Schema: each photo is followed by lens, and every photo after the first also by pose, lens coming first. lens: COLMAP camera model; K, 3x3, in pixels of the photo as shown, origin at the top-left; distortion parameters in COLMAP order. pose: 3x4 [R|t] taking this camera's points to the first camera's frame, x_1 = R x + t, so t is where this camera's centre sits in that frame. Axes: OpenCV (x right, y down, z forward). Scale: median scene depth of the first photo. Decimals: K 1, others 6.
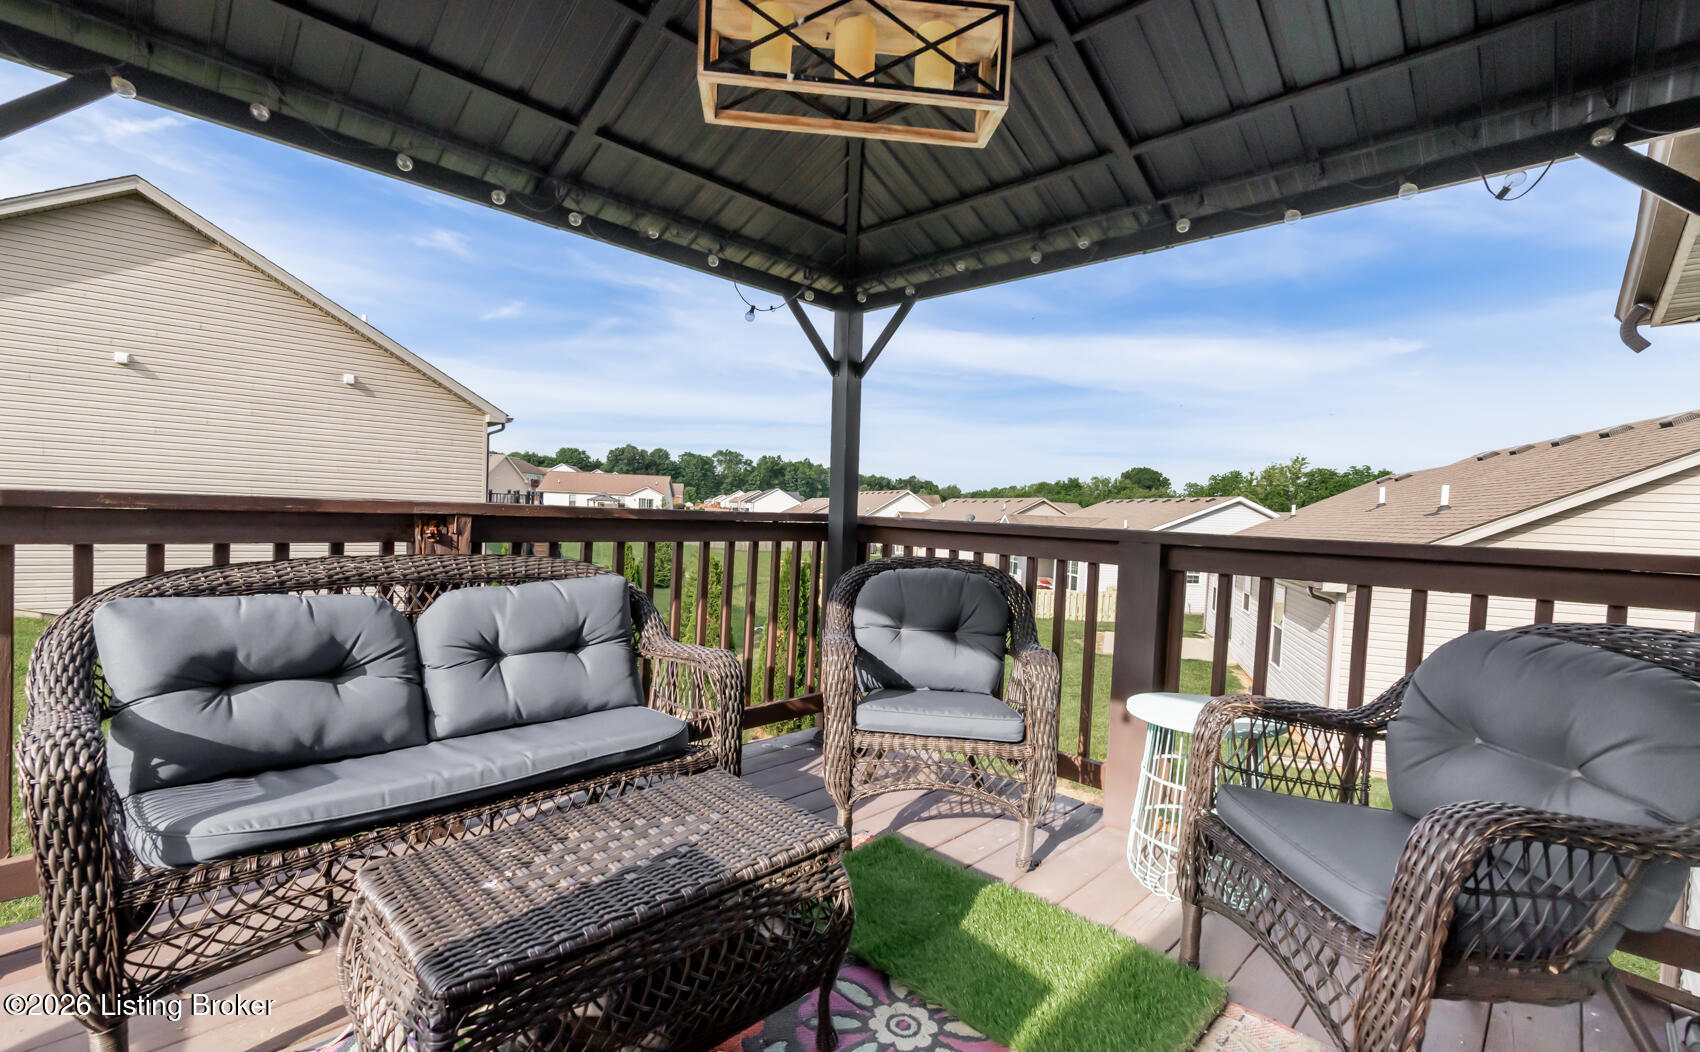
lens RADIAL K [[734.2, 0, 850.2], [0, 734.2, 552.3], [0, 0, 1]] dist [-0.001601, -0.000558]
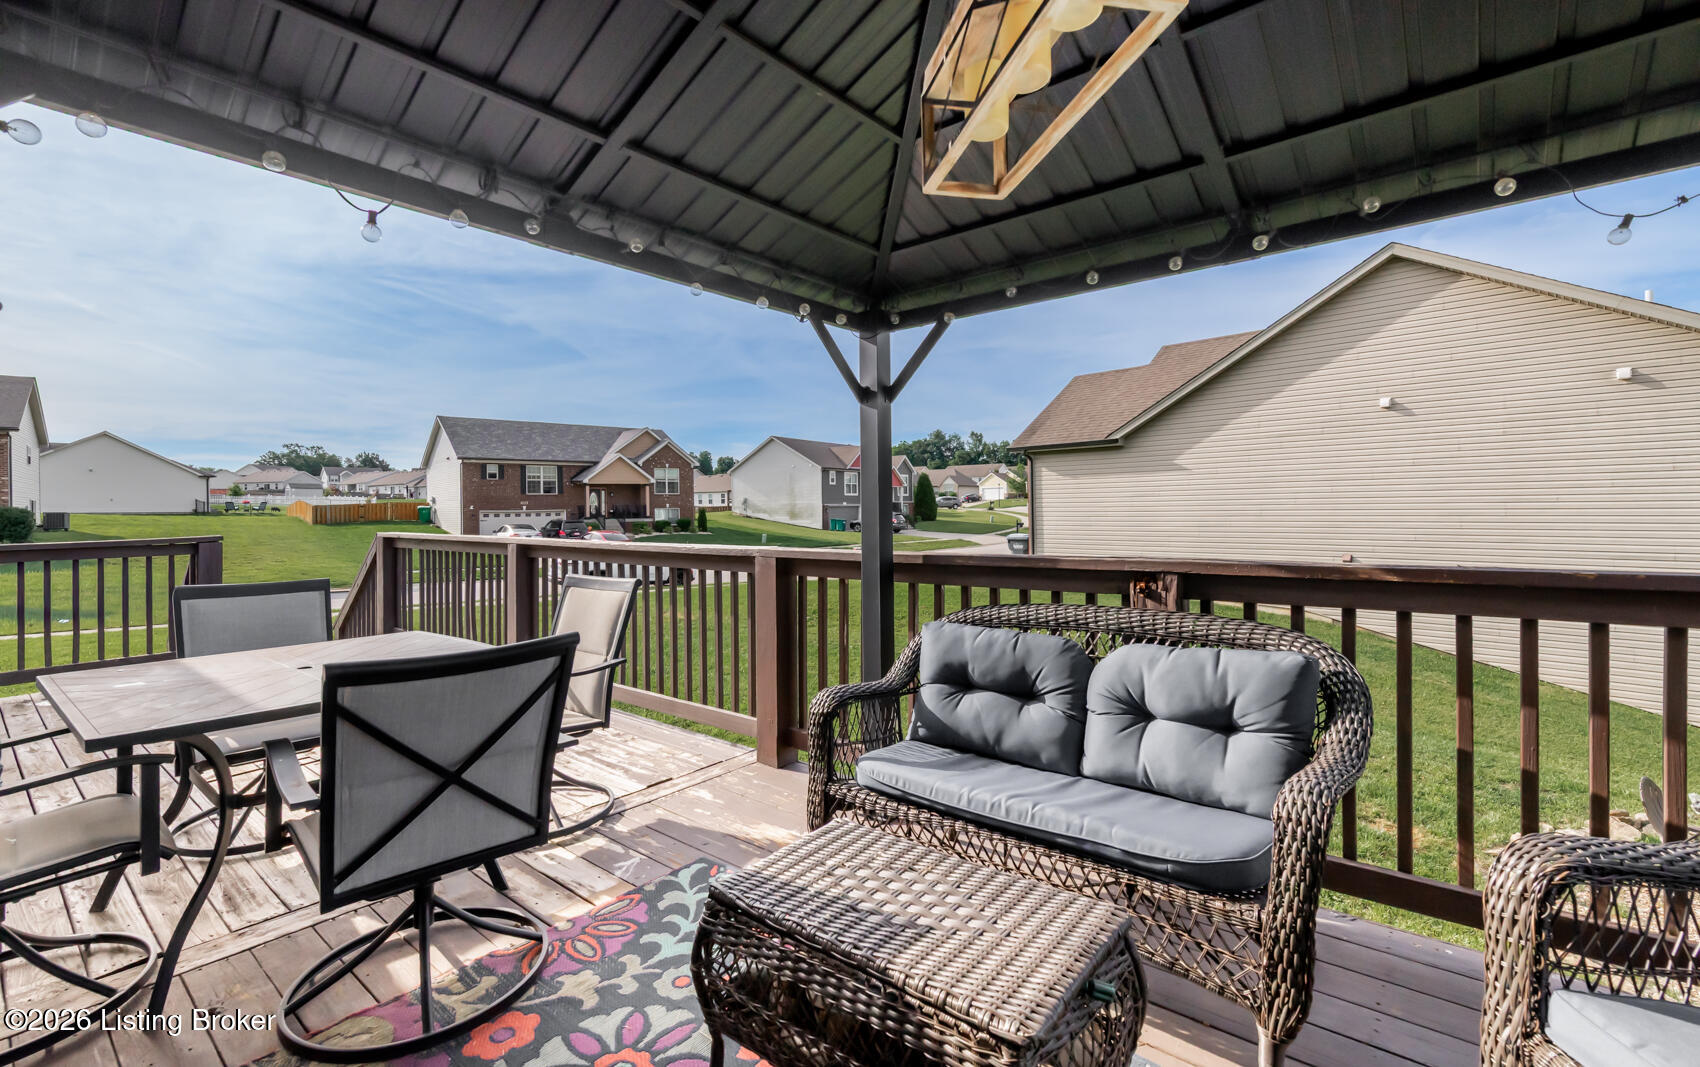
lens RADIAL K [[756.1, 0, 878.5], [0, 756.1, 513.1], [0, 0, 1]] dist [0.010891, 0.000078]
pose [[0.103214, -0.035203, -0.994036, 0.531739], [-0.038449, 0.998485, -0.039353, -0.082394], [0.993916, 0.042282, 0.101705, 0.516045]]
